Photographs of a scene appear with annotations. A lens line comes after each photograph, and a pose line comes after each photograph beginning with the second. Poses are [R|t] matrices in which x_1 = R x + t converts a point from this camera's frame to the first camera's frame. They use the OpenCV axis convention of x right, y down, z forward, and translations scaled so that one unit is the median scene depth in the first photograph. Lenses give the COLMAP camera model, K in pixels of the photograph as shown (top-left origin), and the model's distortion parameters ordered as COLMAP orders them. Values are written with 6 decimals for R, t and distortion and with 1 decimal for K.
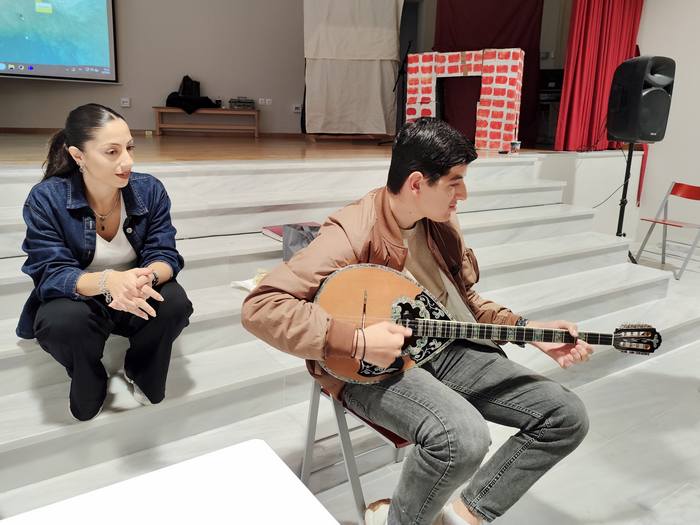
lens RADIAL K [[497.6, 0, 347.7], [0, 497.6, 260.0], [0, 0, 1]] dist [0.036236, -0.026587]
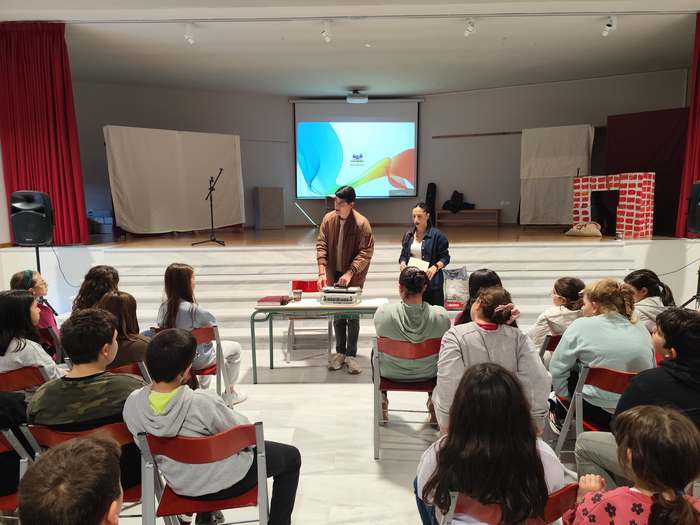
lens RADIAL K [[497.6, 0, 351.8], [0, 497.6, 259.5], [0, 0, 1]] dist [0.036236, -0.026587]
pose [[0.821958, 0.022087, -0.569120, 0.470161], [-0.104049, 0.988255, -0.111920, 0.101290], [0.559964, 0.151210, 0.814602, -0.680033]]
